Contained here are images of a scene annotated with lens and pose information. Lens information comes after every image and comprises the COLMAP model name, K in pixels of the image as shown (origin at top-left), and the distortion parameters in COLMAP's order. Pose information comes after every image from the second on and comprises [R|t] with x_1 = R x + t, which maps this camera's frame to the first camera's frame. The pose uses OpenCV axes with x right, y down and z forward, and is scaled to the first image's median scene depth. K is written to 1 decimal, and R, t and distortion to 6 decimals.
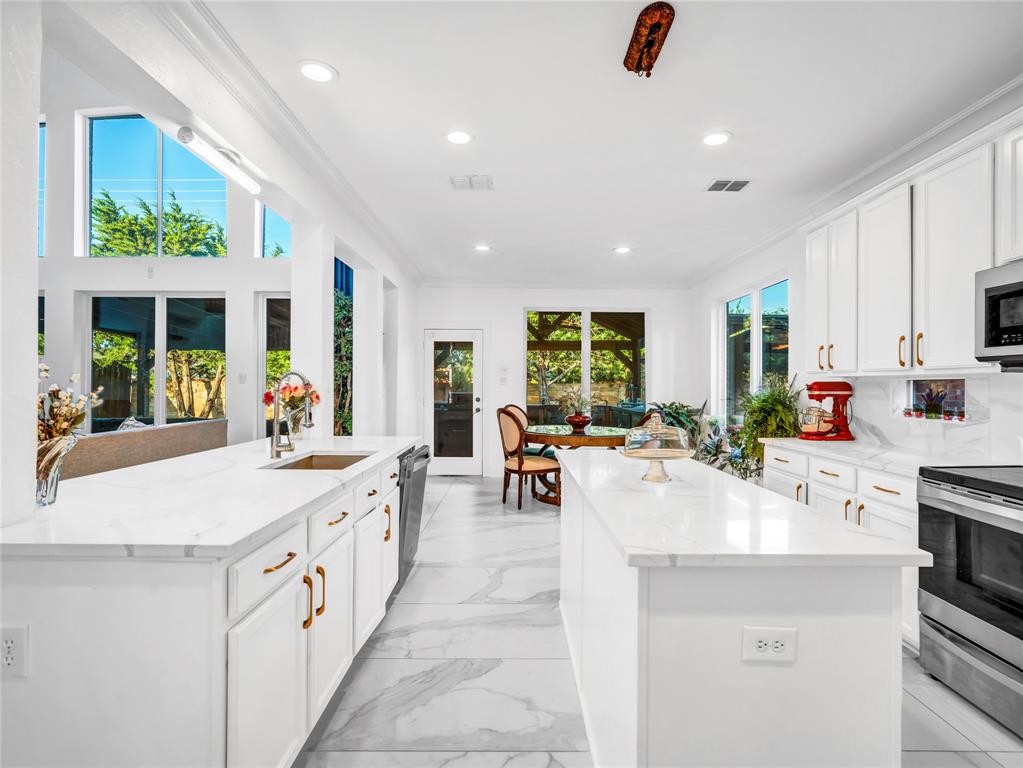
lens RADIAL K [[519.2, 0, 516.4], [0, 519.2, 381.2], [0, 0, 1]] dist [-0.021740, 0.000446]
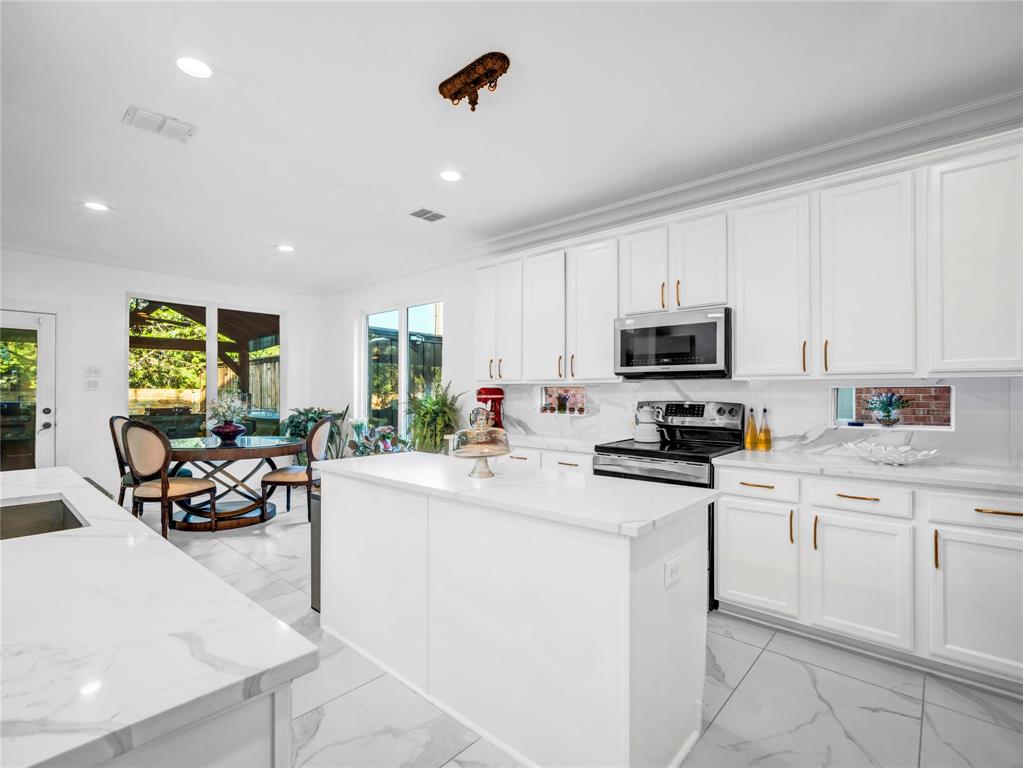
lens RADIAL K [[490.5, 0, 514.1], [0, 490.5, 388.6], [0, 0, 1]] dist [-0.026155, 0.000393]
pose [[0.665541, 0.001720, 0.746360, -0.268558], [-0.004535, 0.999988, 0.001739, 0.000678], [-0.746348, -0.004542, 0.665541, 0.140115]]
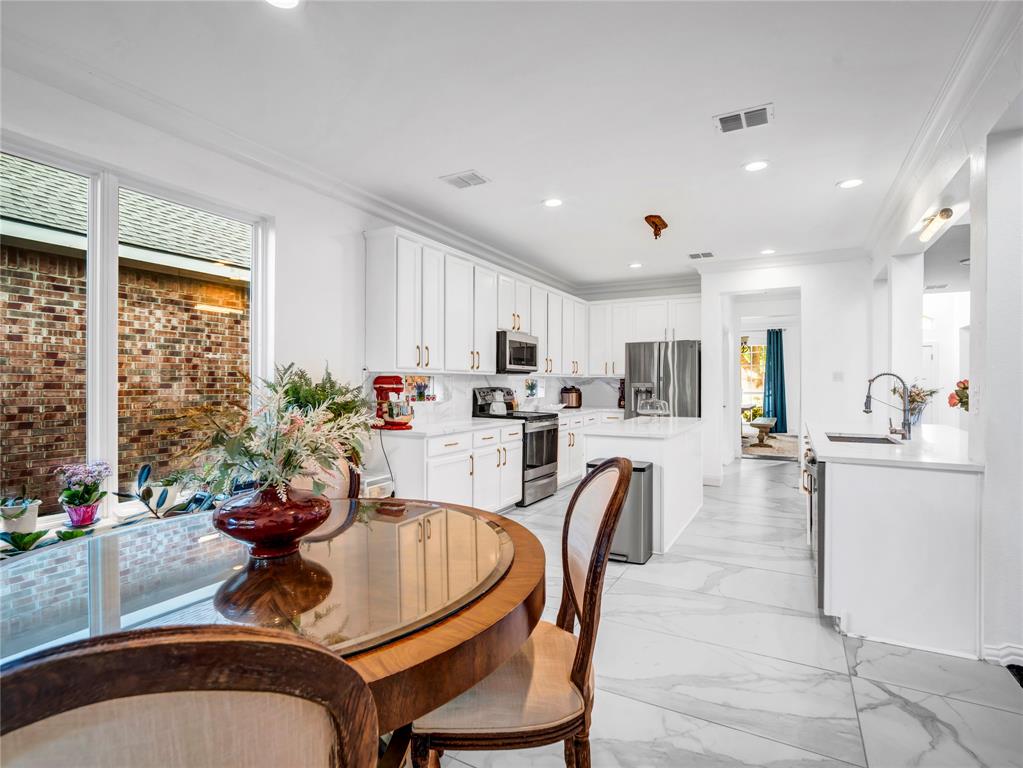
lens RADIAL K [[519.2, 0, 516.4], [0, 519.2, 381.2], [0, 0, 1]] dist [-0.021740, 0.000446]
pose [[-0.876321, -0.008264, 0.481657, -0.157934], [-0.010721, 0.999940, -0.002350, 0.011365], [-0.481609, -0.007223, -0.876357, 1.783508]]
